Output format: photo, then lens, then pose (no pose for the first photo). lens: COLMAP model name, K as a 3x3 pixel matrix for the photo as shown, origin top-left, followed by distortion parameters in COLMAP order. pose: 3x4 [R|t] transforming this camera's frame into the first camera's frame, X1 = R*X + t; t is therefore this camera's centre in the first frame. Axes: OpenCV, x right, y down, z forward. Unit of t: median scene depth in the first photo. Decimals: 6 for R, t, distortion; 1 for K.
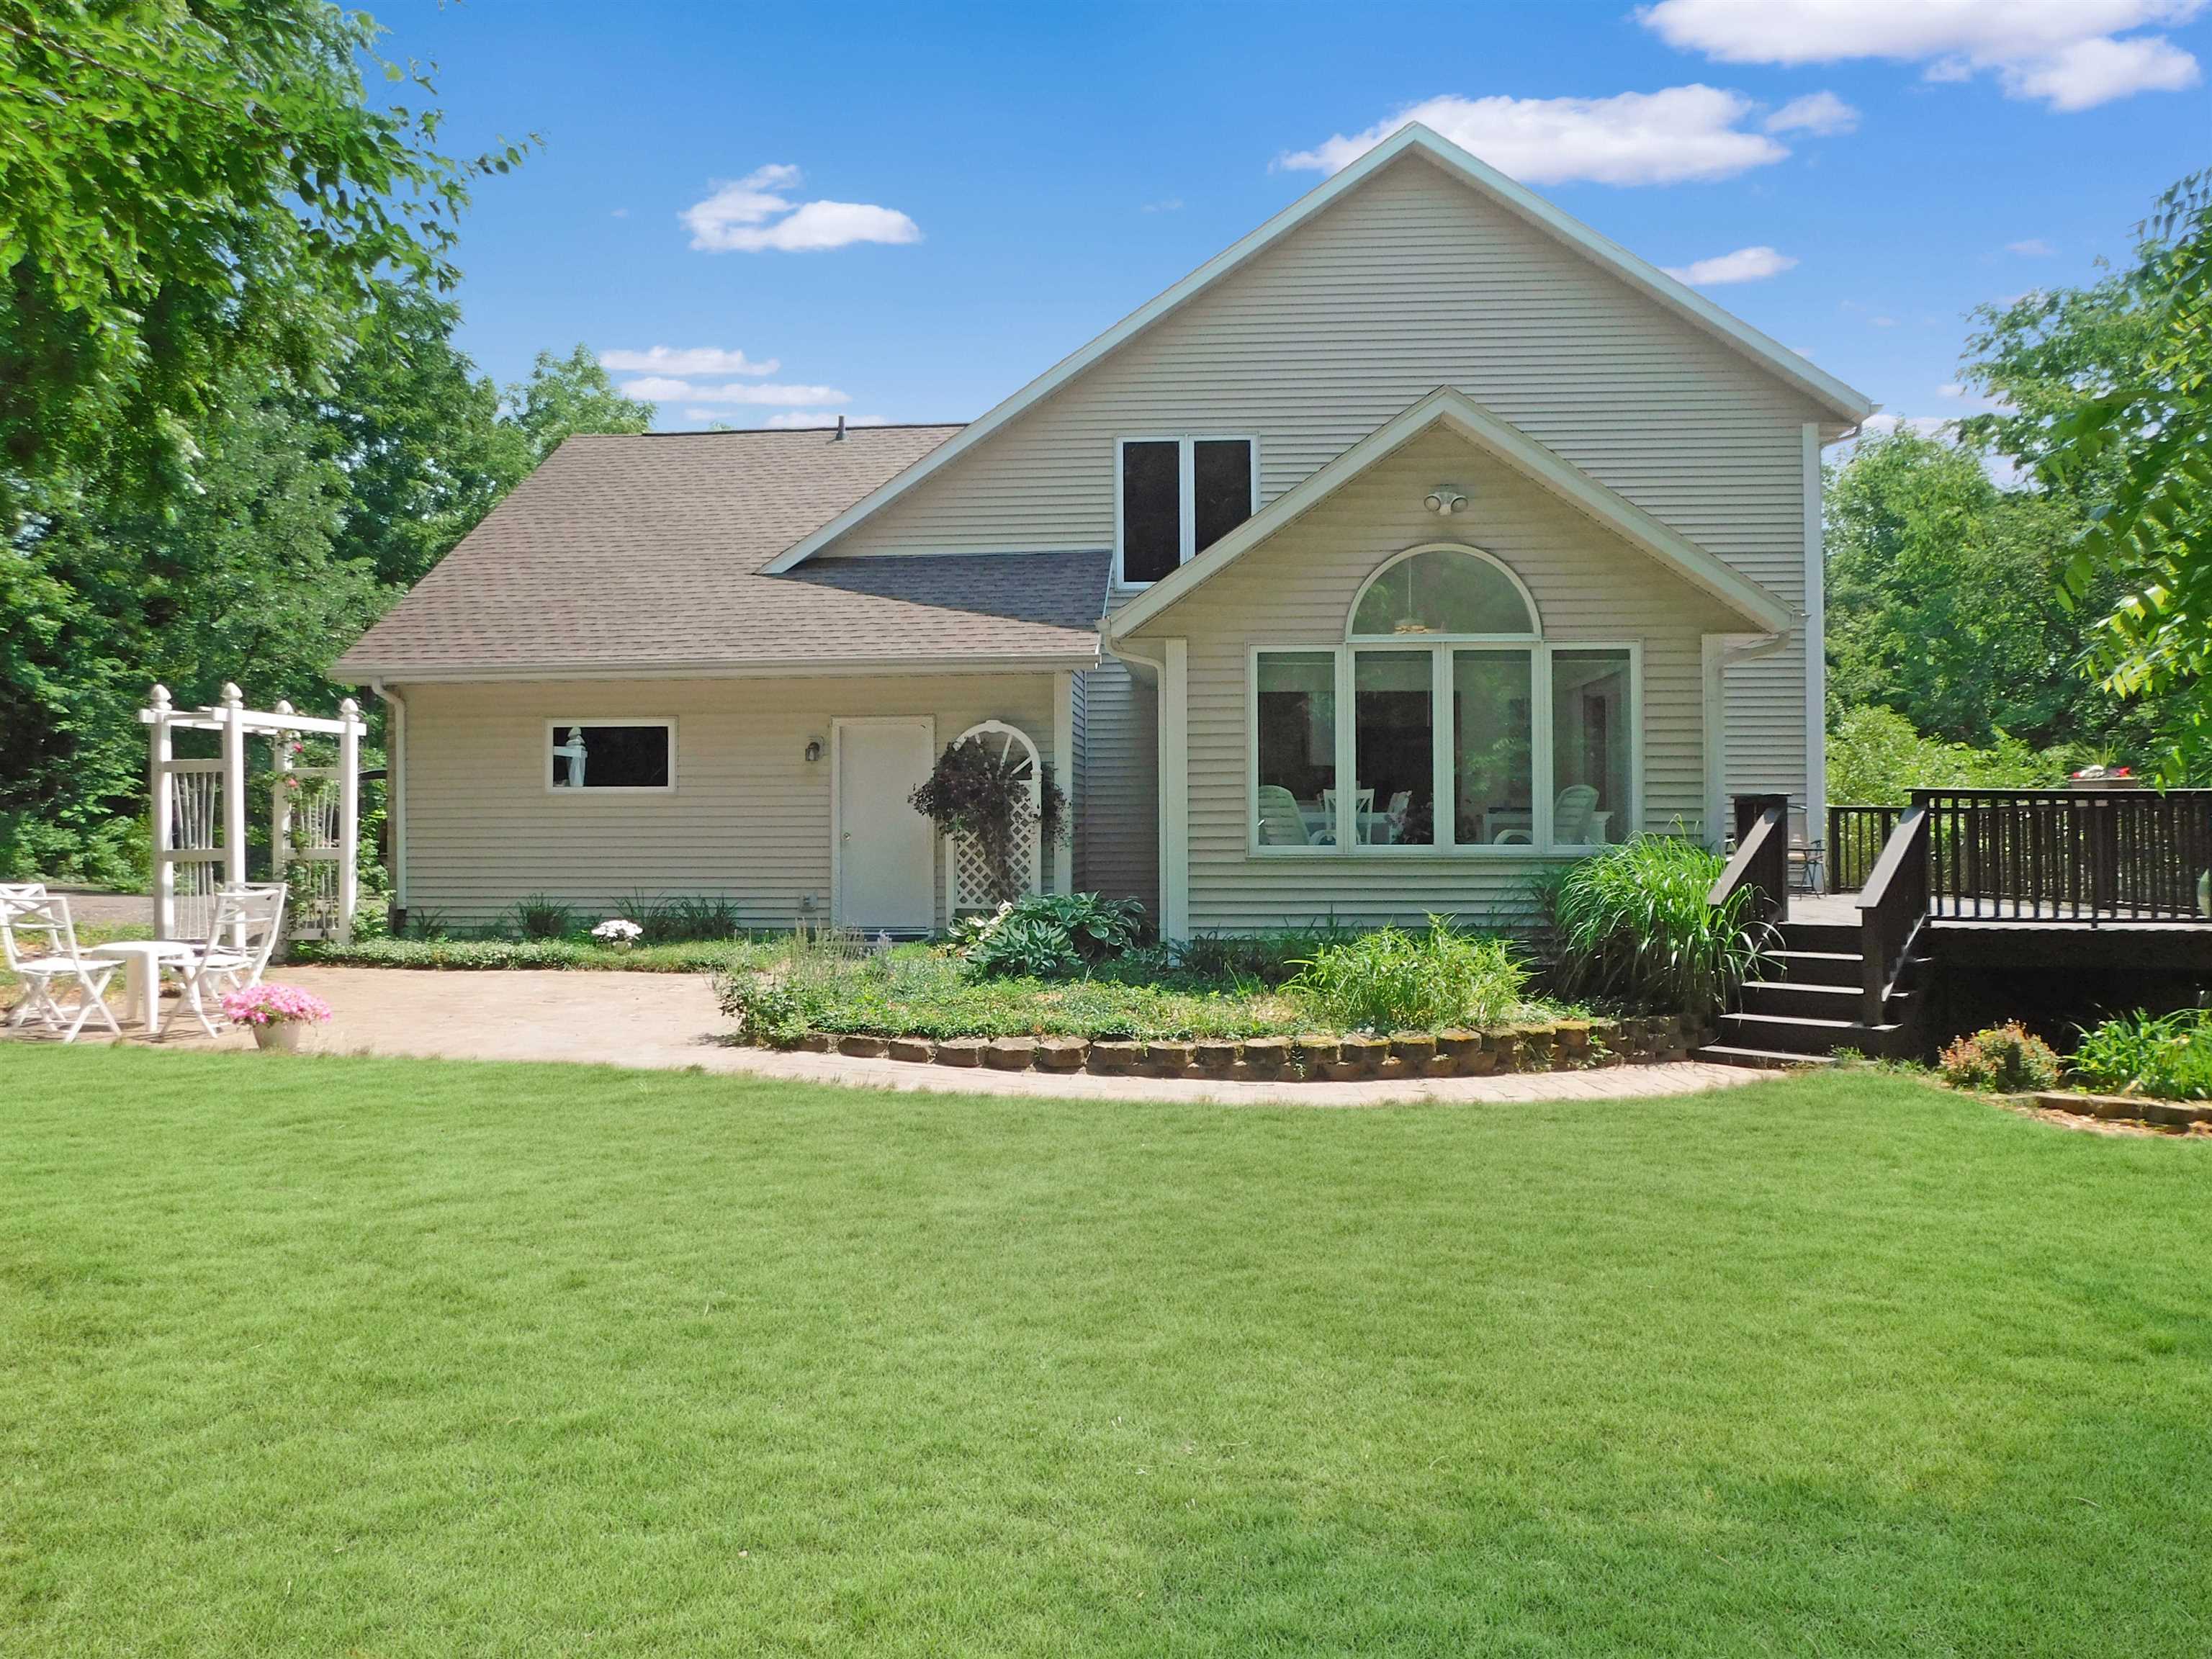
lens RADIAL K [[1544.0, 0, 1049.2], [0, 1544.0, 777.0], [0, 0, 1]] dist [-0.050212, 0.000403]
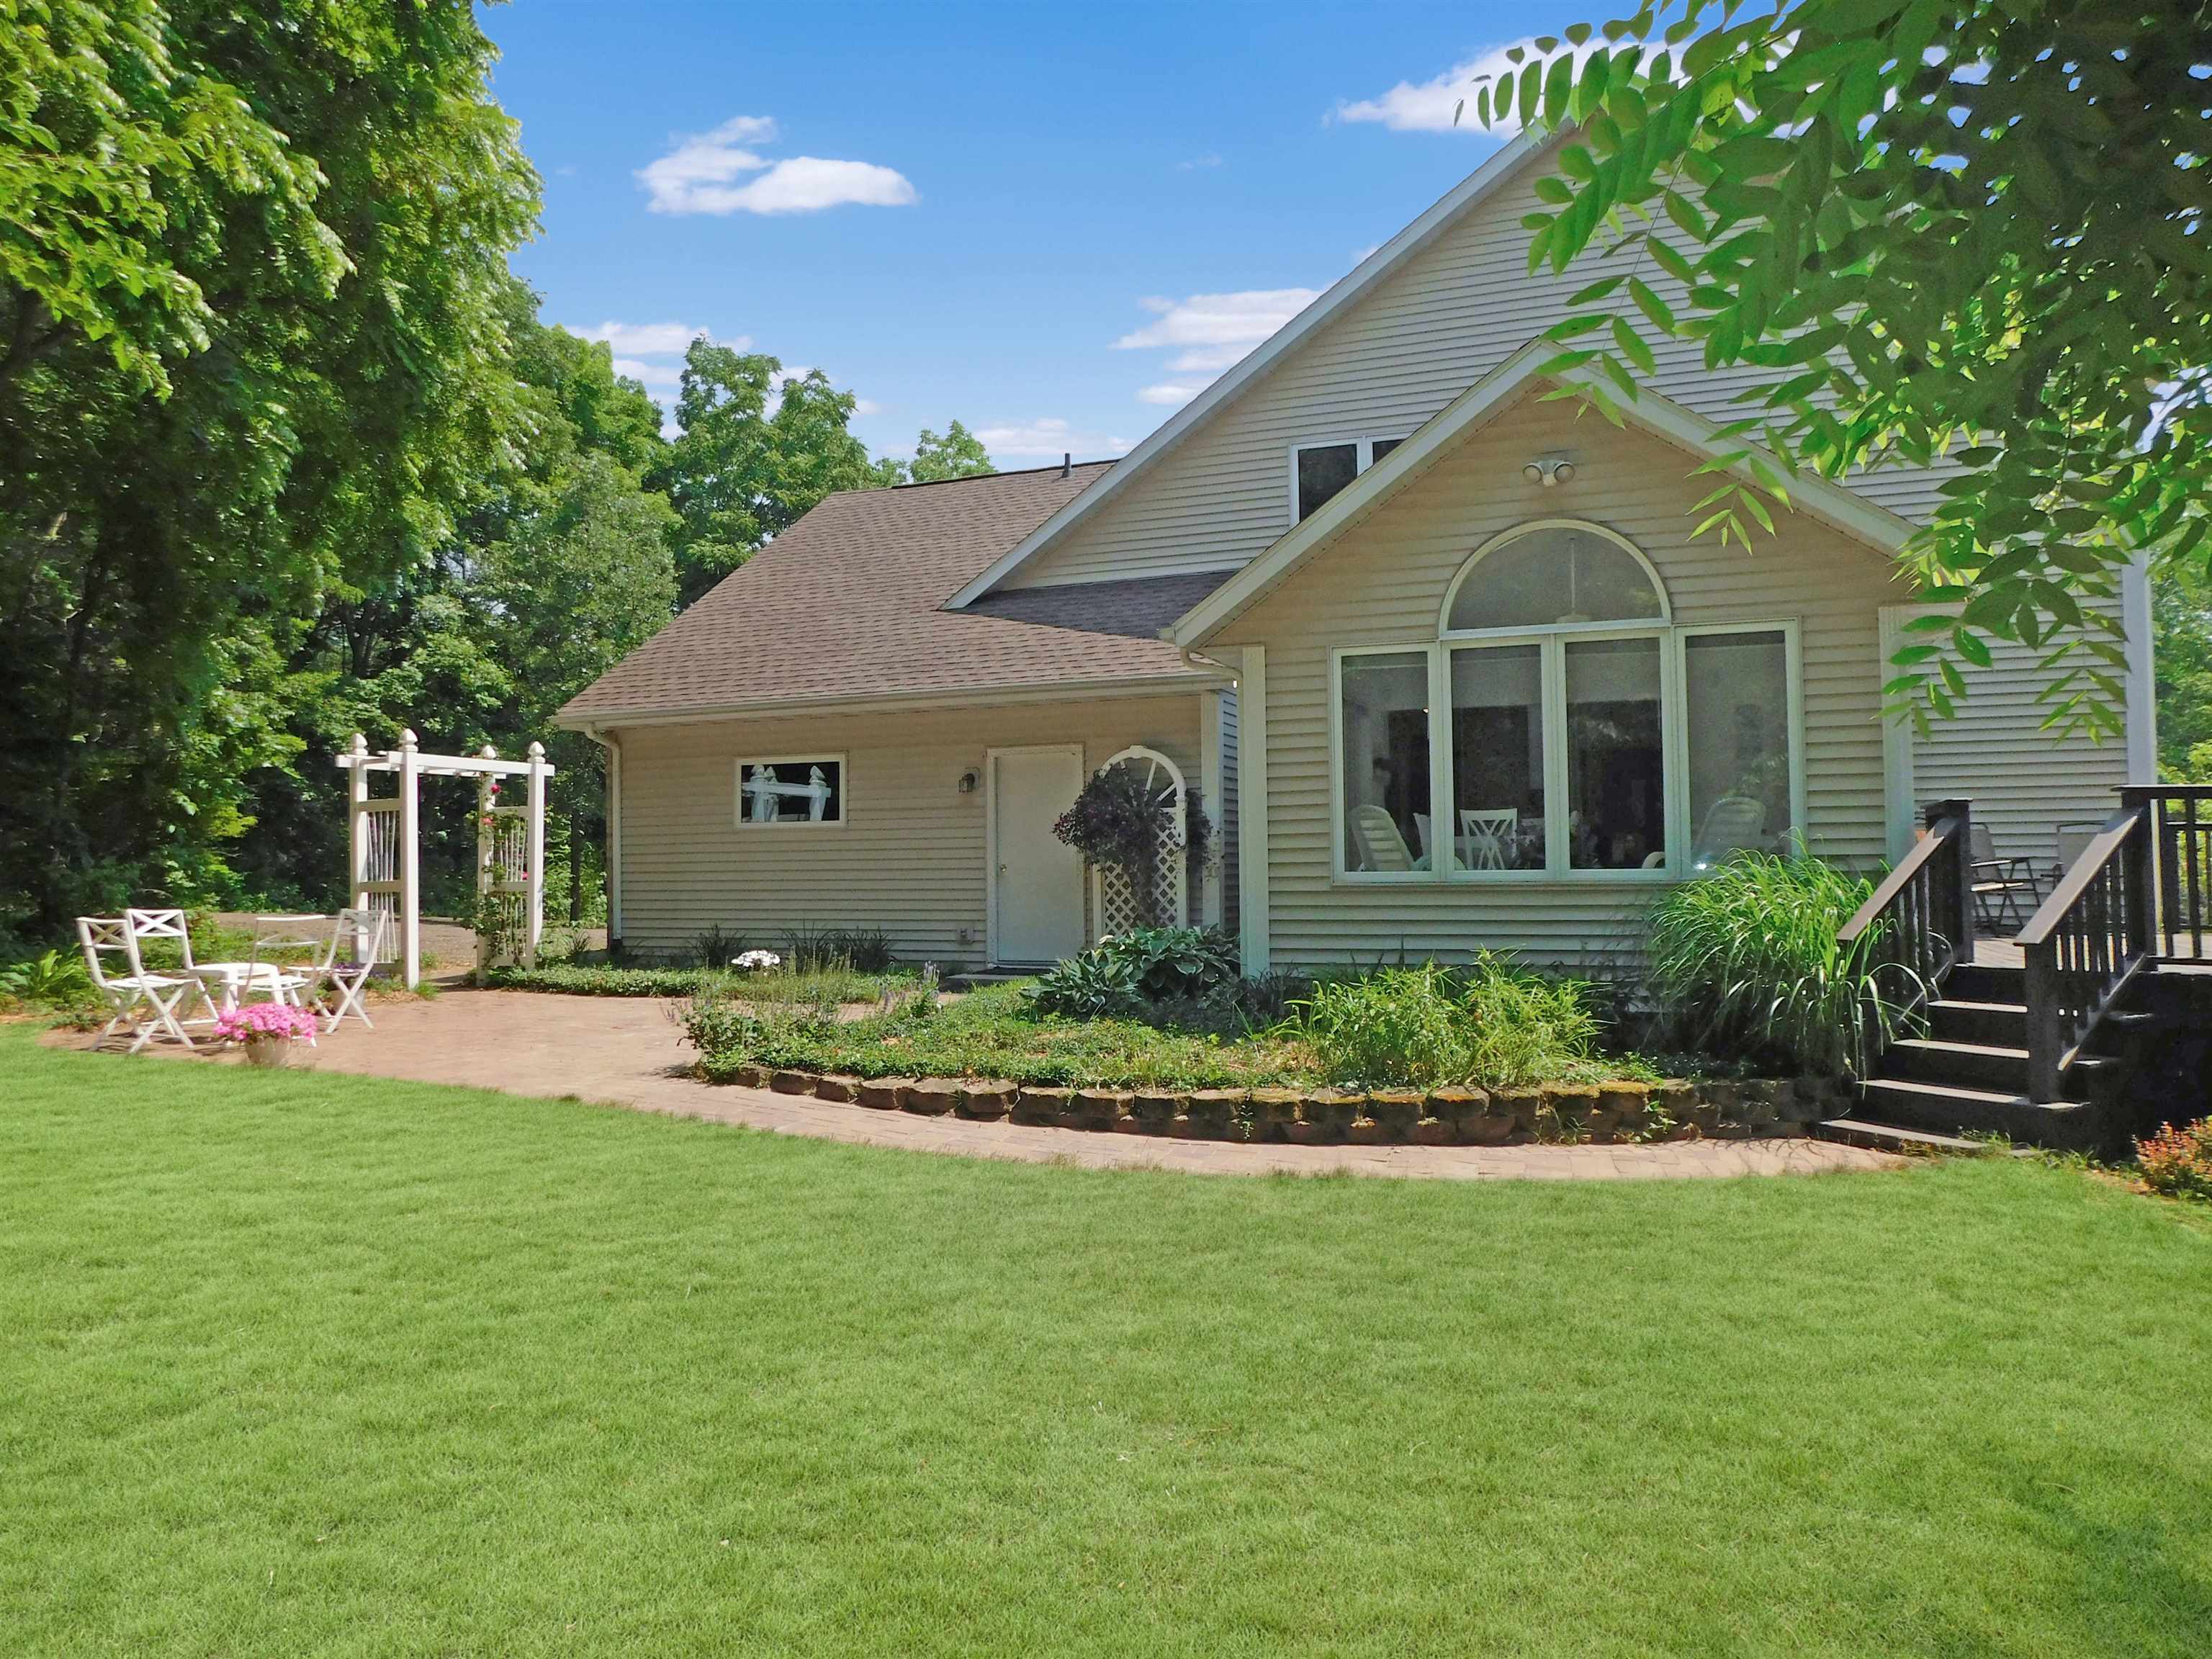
lens RADIAL K [[1495.1, 0, 994.4], [0, 1495.1, 767.3], [0, 0, 1]] dist [-0.058806, 0.033731]
pose [[0.956293, -0.025138, -0.291329, 0.175933], [0.014866, 0.999189, -0.037417, 0.012054], [0.292034, 0.031450, 0.955891, 0.105003]]
